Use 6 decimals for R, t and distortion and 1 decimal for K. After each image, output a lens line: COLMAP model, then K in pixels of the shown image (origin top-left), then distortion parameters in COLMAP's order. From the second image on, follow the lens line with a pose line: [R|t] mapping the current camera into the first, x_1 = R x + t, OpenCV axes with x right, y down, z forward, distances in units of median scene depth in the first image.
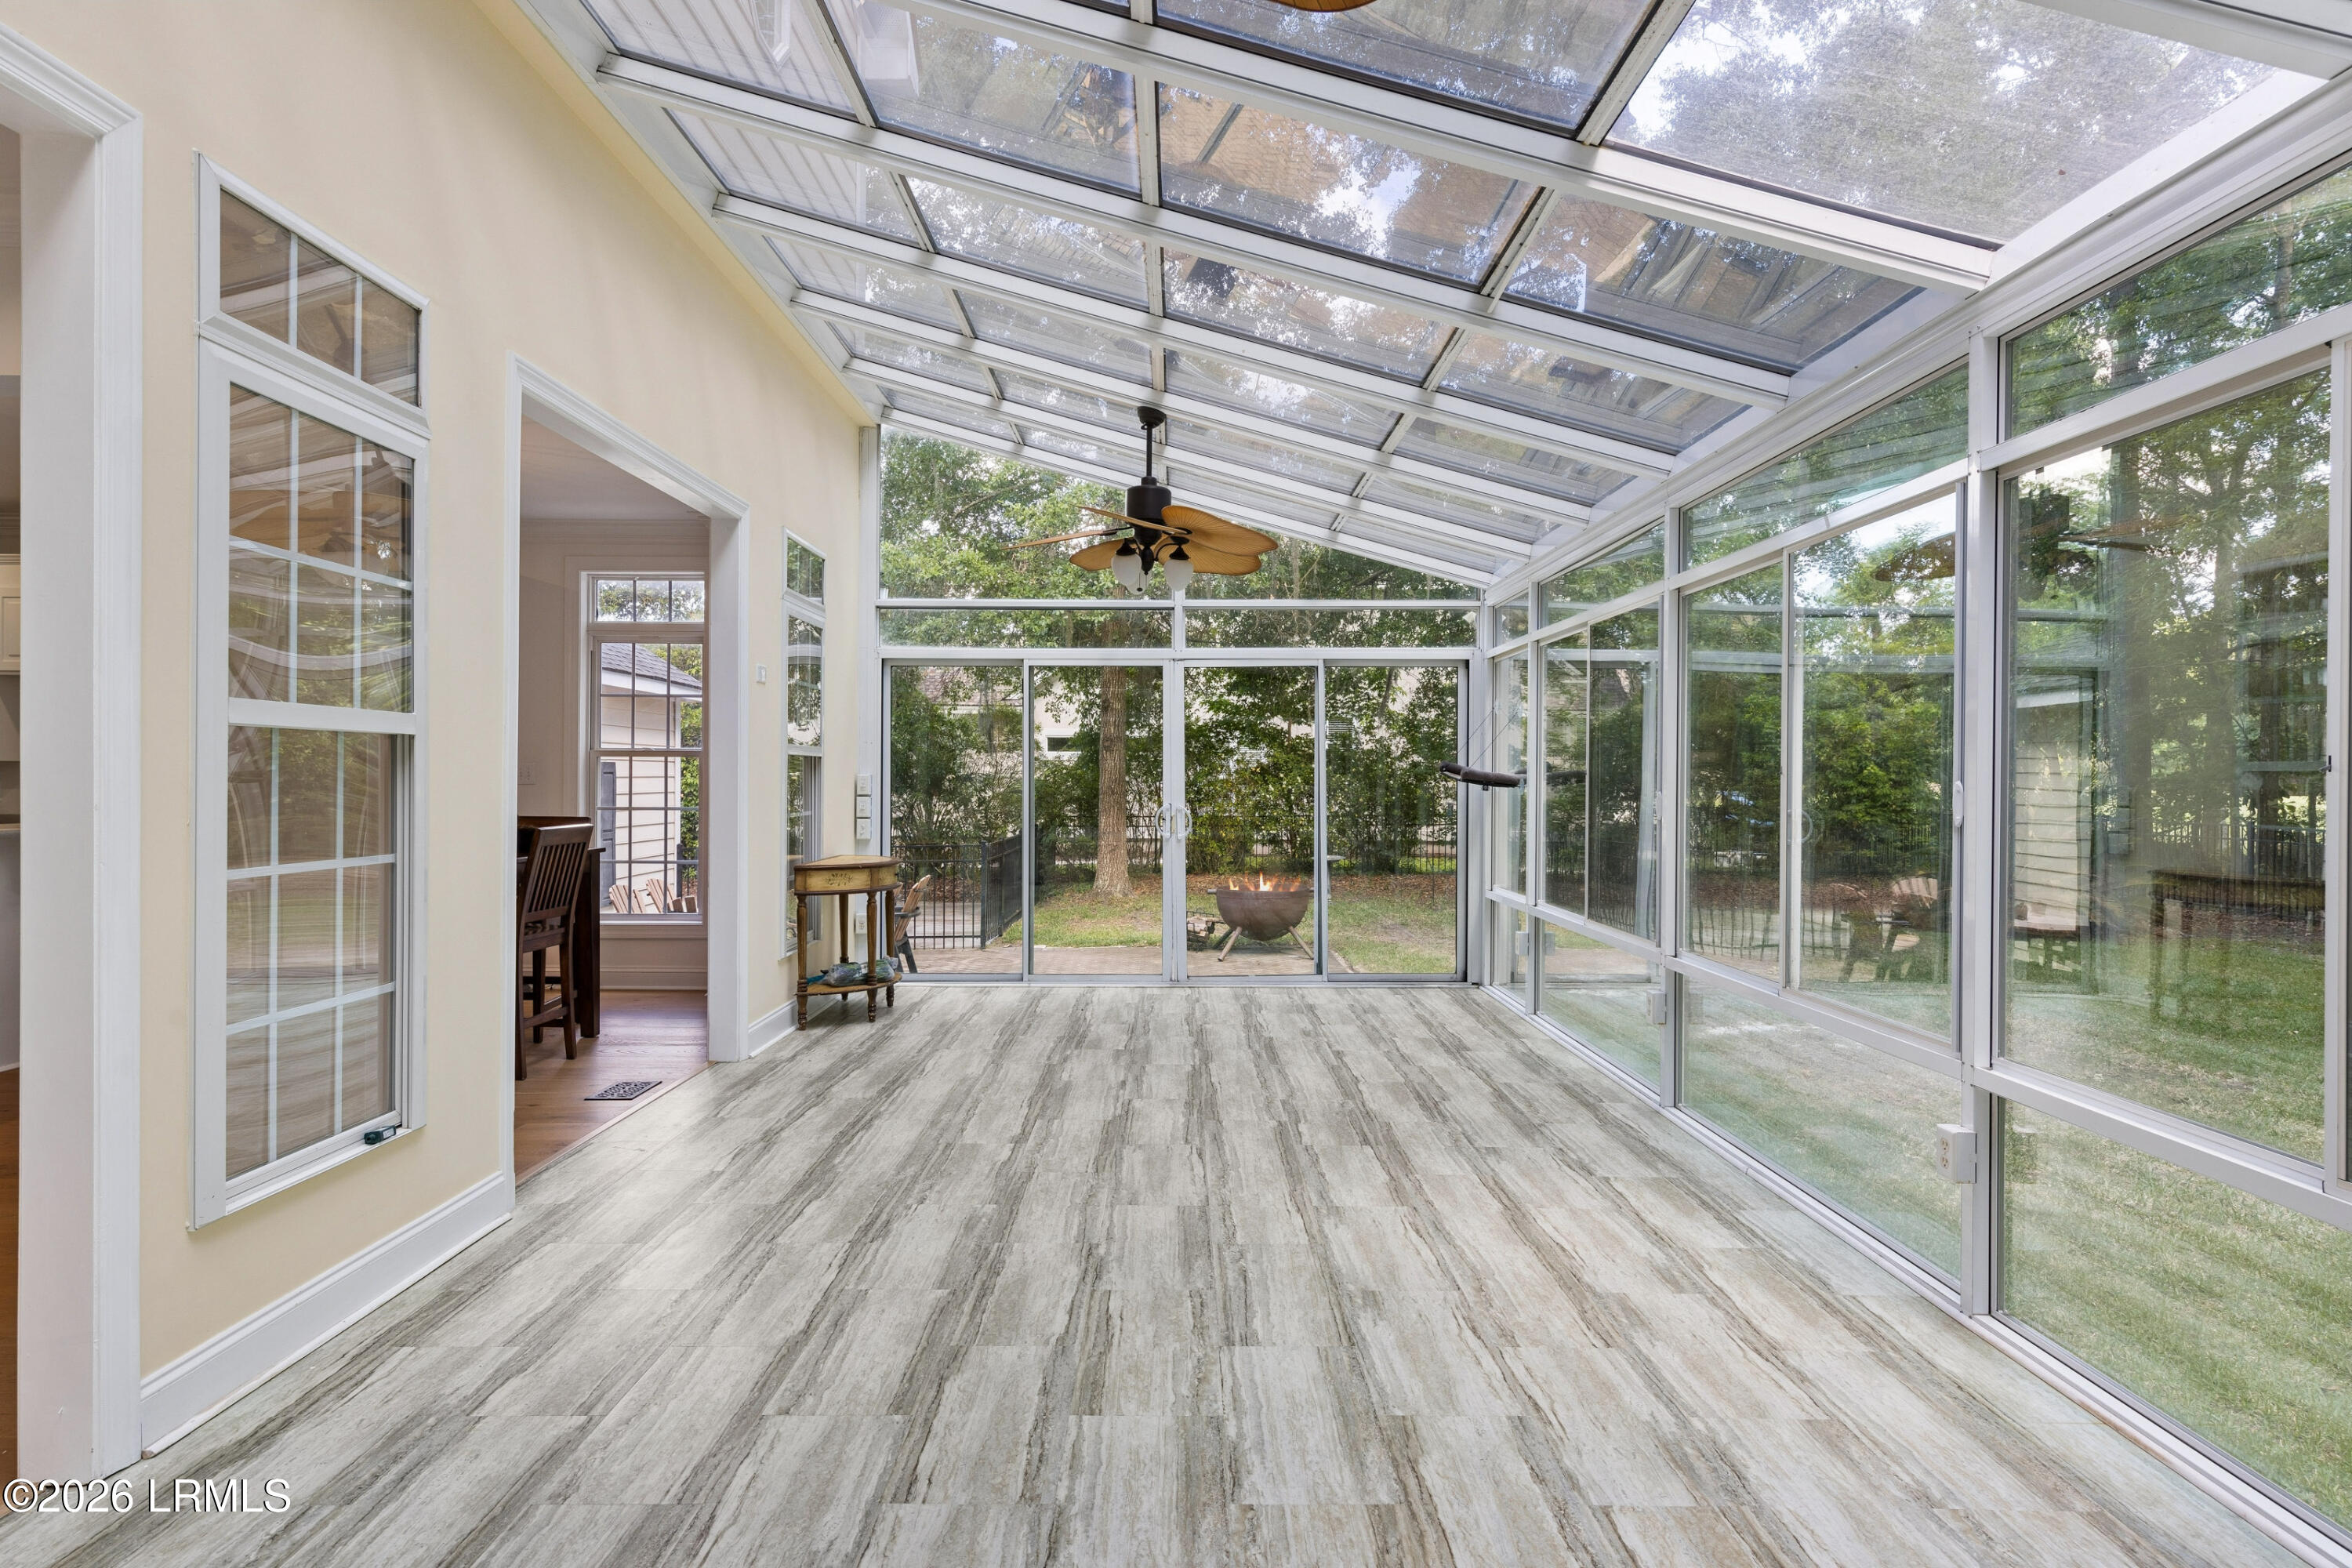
lens RADIAL K [[1265.0, 0, 1174.0], [0, 1265.0, 771.1], [0, 0, 1]] dist [0.005736, 0.000011]
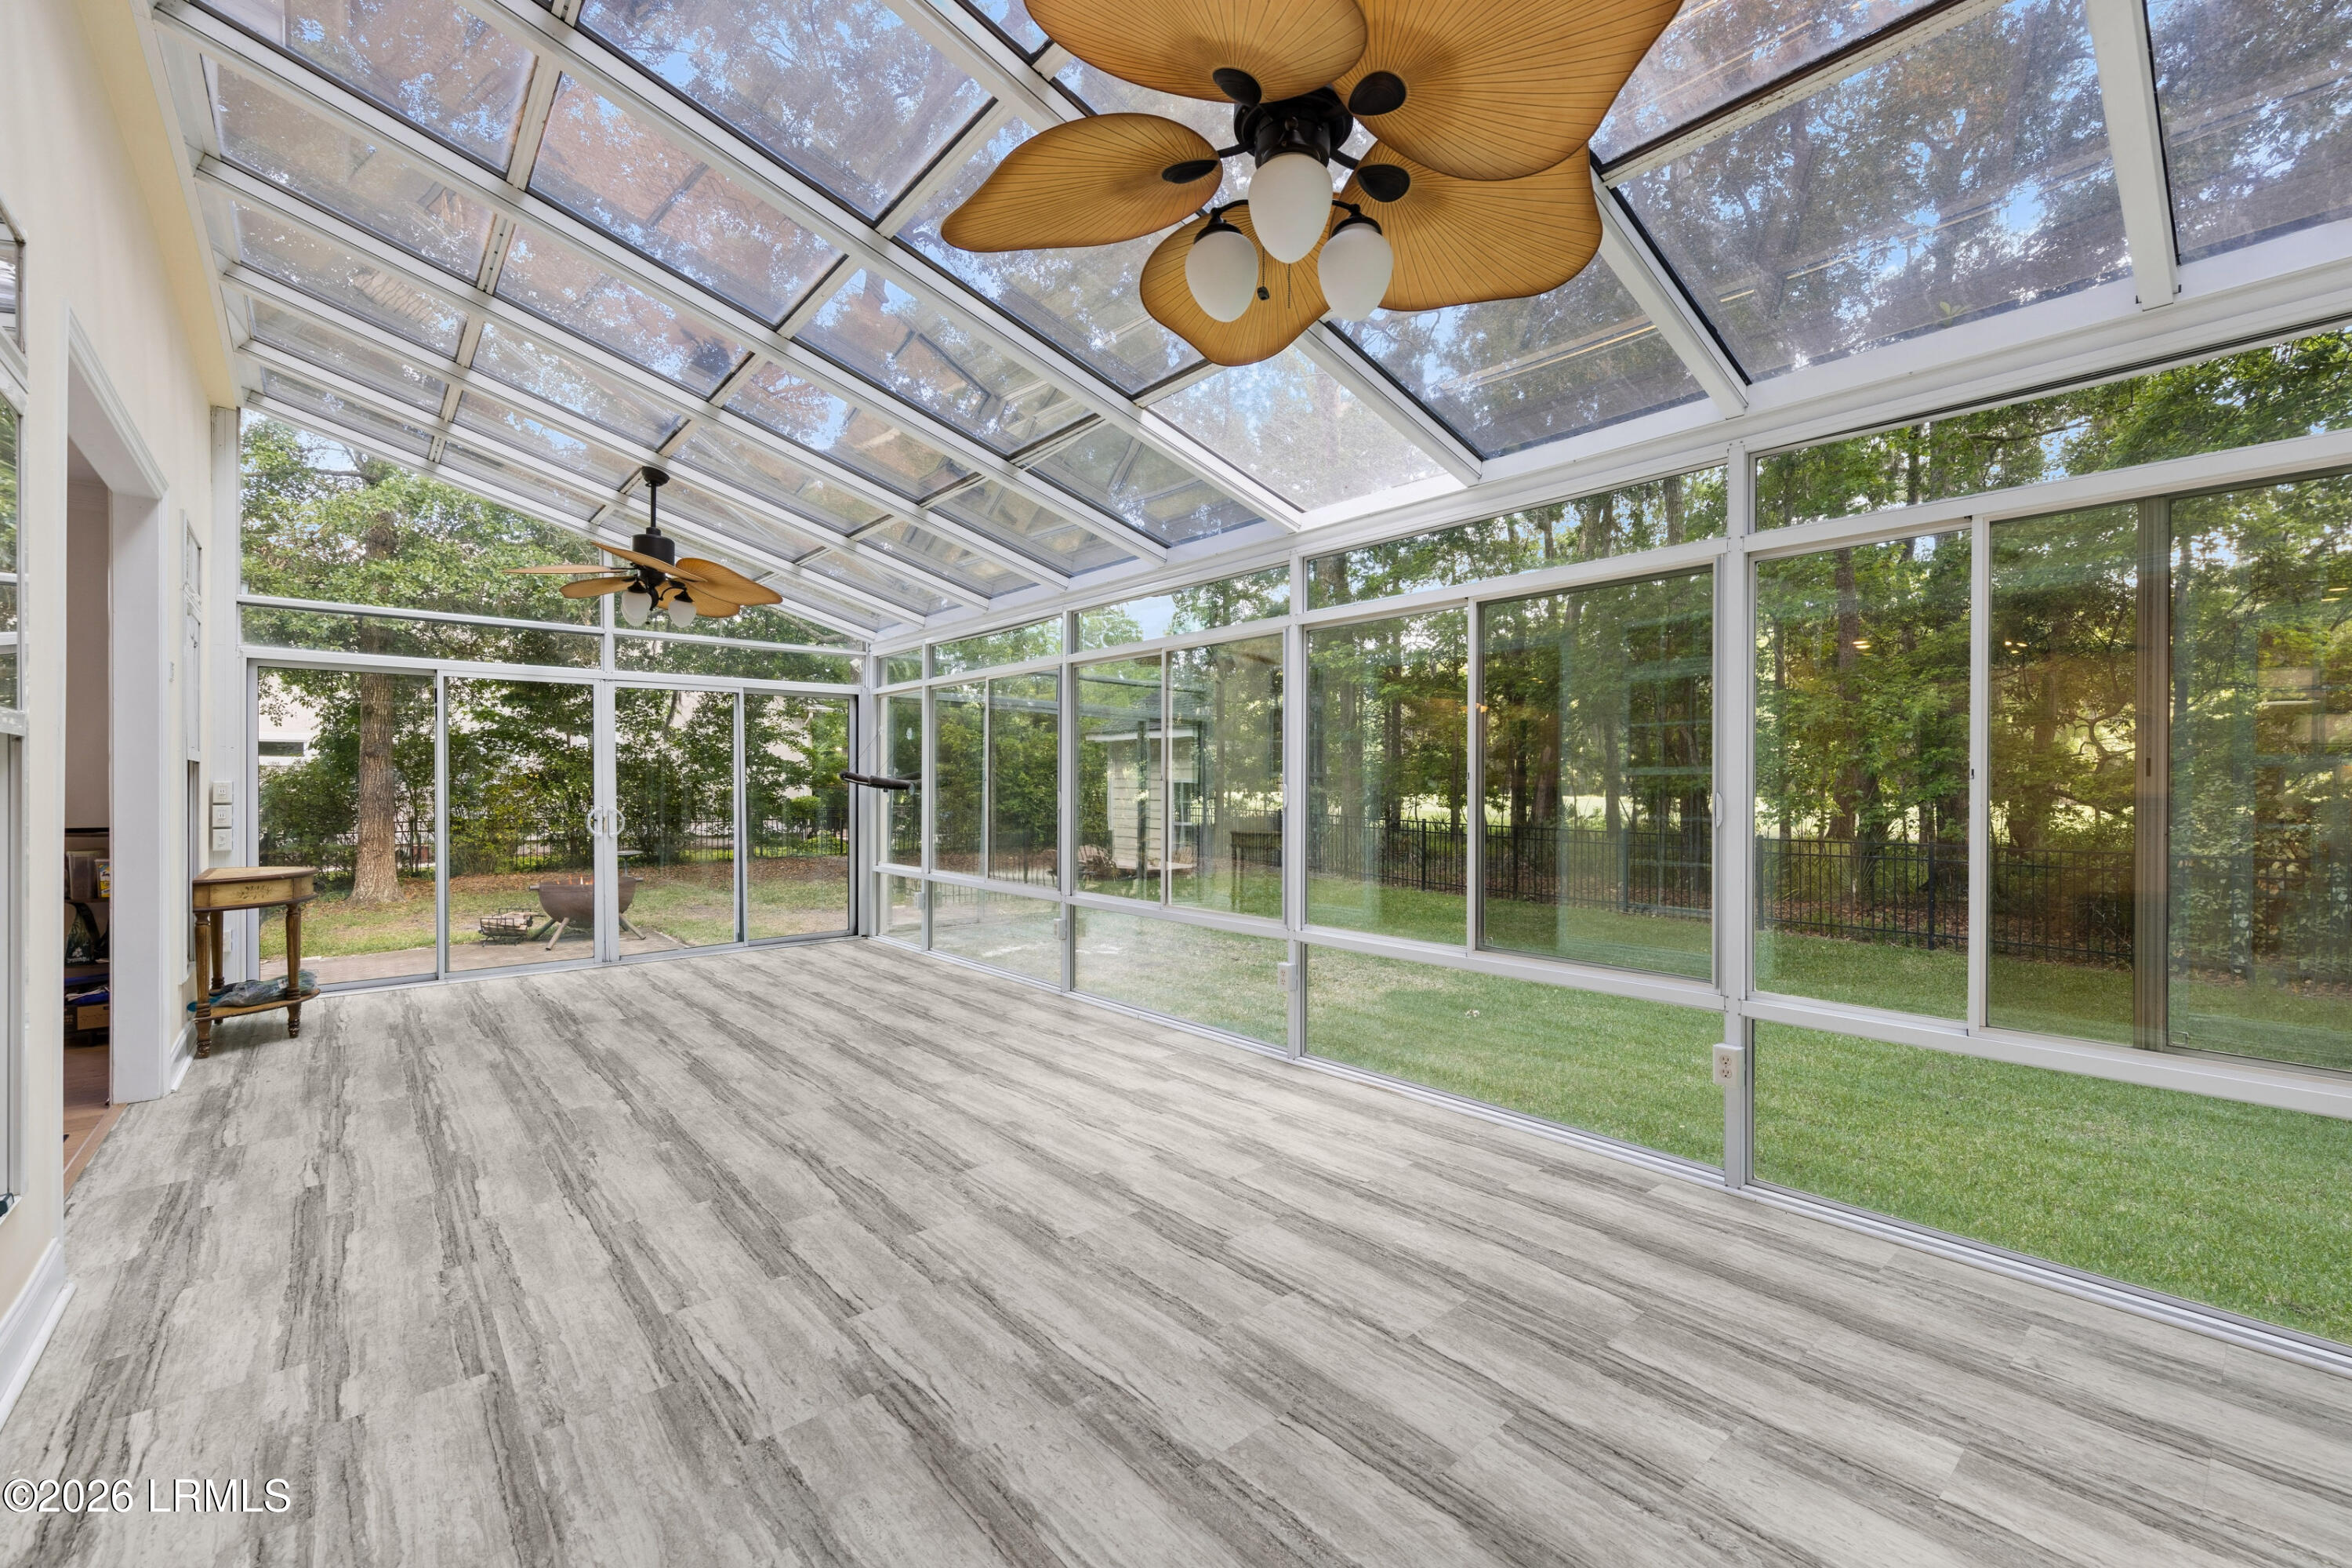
lens RADIAL K [[978.9, 0, 1177.3], [0, 978.9, 791.5], [0, 0, 1]] dist [0.004221, -0.000760]
pose [[0.757373, -0.009559, 0.652913, -0.395473], [-0.000067, 0.999892, 0.014716, -0.001782], [-0.652983, -0.011189, 0.757290, -0.012677]]
